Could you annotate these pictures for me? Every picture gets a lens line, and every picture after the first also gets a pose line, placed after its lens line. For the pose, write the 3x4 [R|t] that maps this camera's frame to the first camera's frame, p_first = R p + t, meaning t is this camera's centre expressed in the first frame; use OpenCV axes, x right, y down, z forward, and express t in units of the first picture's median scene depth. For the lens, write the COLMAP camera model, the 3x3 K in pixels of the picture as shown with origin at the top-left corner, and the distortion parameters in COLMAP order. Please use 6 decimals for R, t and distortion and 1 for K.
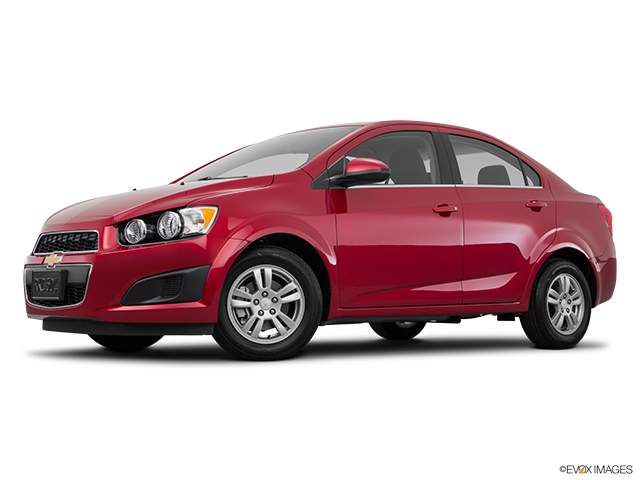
lens RADIAL K [[982.8, 0, 322.1], [0, 982.8, 237.9], [0, 0, 1]] dist [0.104941, 0.000000]
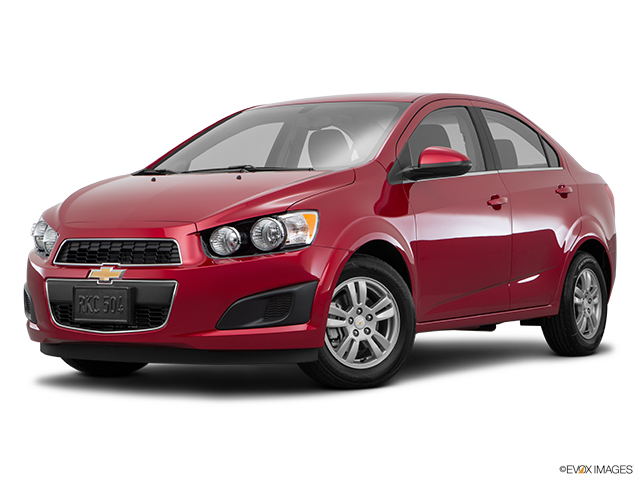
lens RADIAL K [[1372.3, 0, 324.0], [0, 1372.3, 240.6], [0, 0, 1]] dist [0.230652, 0.000000]
pose [[0.964625, -0.005011, 0.263580, -0.398977], [-0.008371, 0.998733, 0.049621, -0.063027], [-0.263495, -0.050072, 0.963360, -0.144345]]
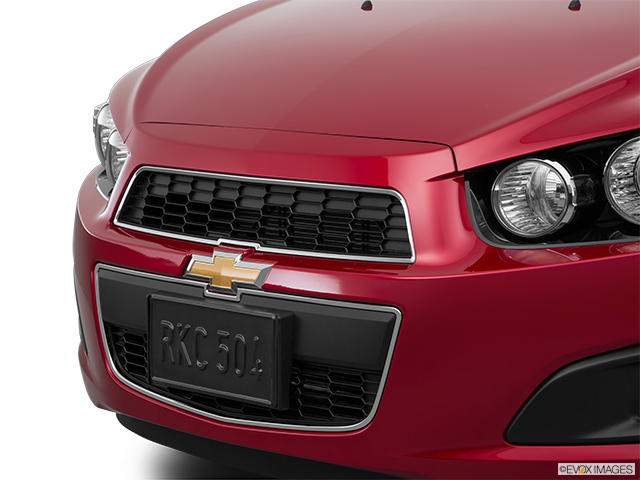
lens RADIAL K [[1830.0, 0, 320.2], [0, 1830.0, 237.9], [0, 0, 1]] dist [0.186476, 0.000000]
pose [[0.997587, -0.012571, 0.068275, -0.281733], [0.000500, 0.984744, 0.174008, -0.089693], [-0.069421, -0.173554, 0.982375, 0.424303]]
